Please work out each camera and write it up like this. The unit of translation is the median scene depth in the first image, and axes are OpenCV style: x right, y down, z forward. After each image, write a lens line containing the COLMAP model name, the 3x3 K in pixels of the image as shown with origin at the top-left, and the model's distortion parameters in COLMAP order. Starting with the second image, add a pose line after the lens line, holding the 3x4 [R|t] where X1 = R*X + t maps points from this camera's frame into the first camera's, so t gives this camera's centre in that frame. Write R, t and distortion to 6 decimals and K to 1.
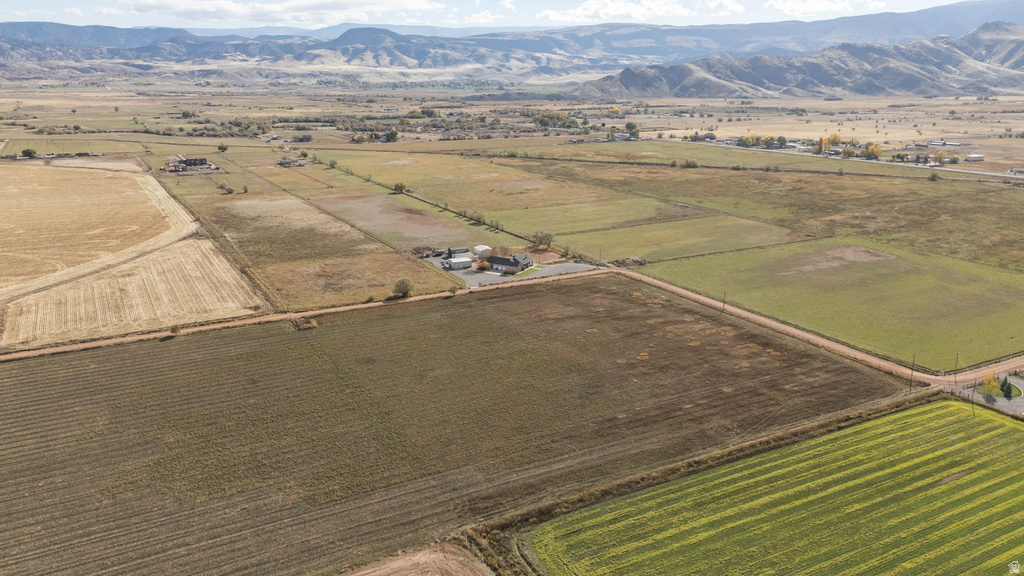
lens RADIAL K [[750.2, 0, 510.8], [0, 750.2, 287.0], [0, 0, 1]] dist [0.079935, -0.076018]
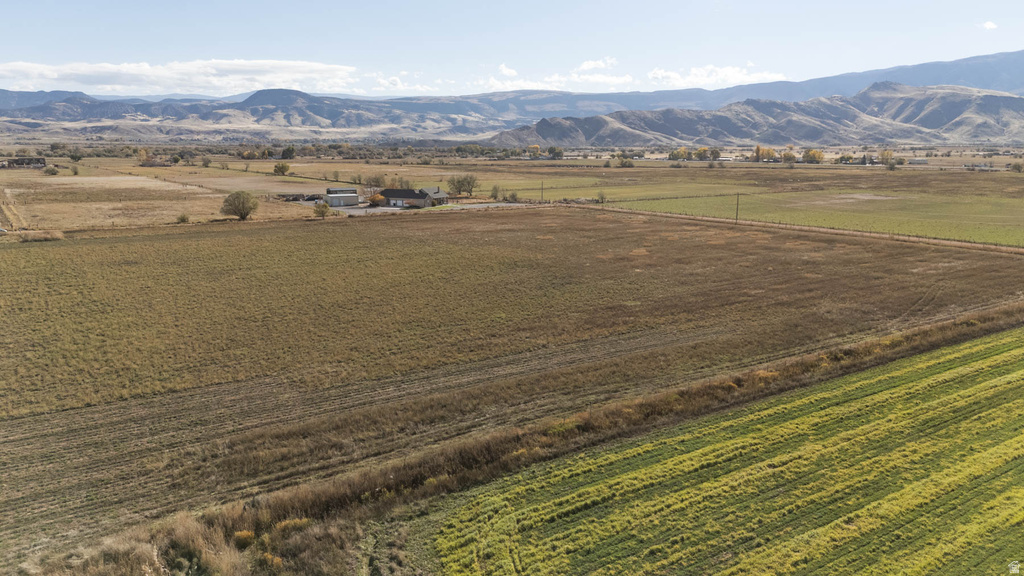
lens RADIAL K [[750.2, 0, 510.8], [0, 750.2, 287.0], [0, 0, 1]] dist [0.079935, -0.076018]
pose [[0.994154, -0.021316, 0.105846, 0.013162], [0.030479, 0.995853, -0.085724, 0.122757], [-0.103580, 0.088449, 0.990681, 0.332705]]
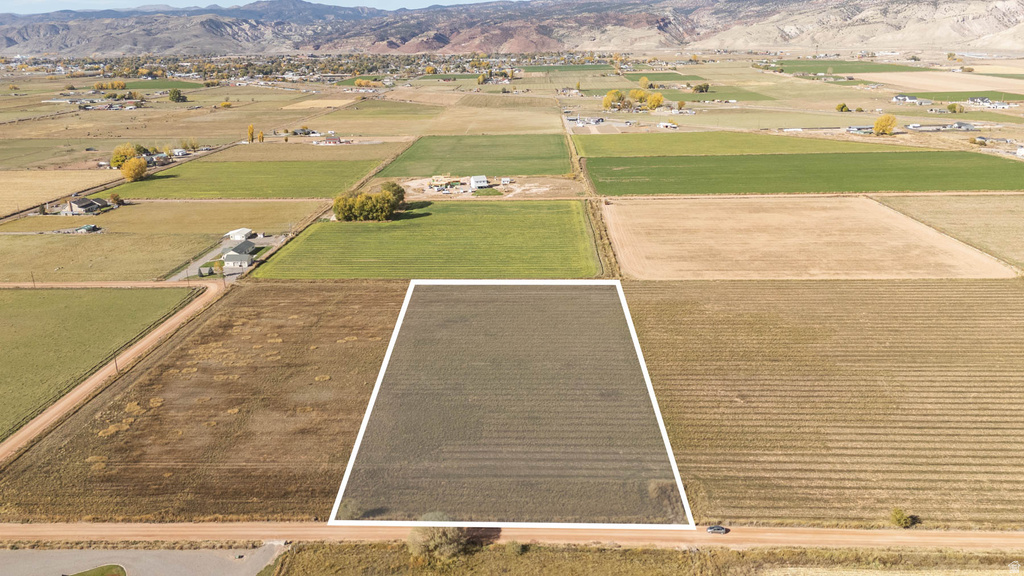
lens RADIAL K [[750.2, 0, 510.8], [0, 750.2, 287.0], [0, 0, 1]] dist [0.079935, -0.076018]
pose [[-0.852848, -0.154437, 0.498798, -0.361186], [0.153418, 0.838985, 0.522079, -0.331832], [-0.499113, 0.521778, -0.691834, 1.145581]]
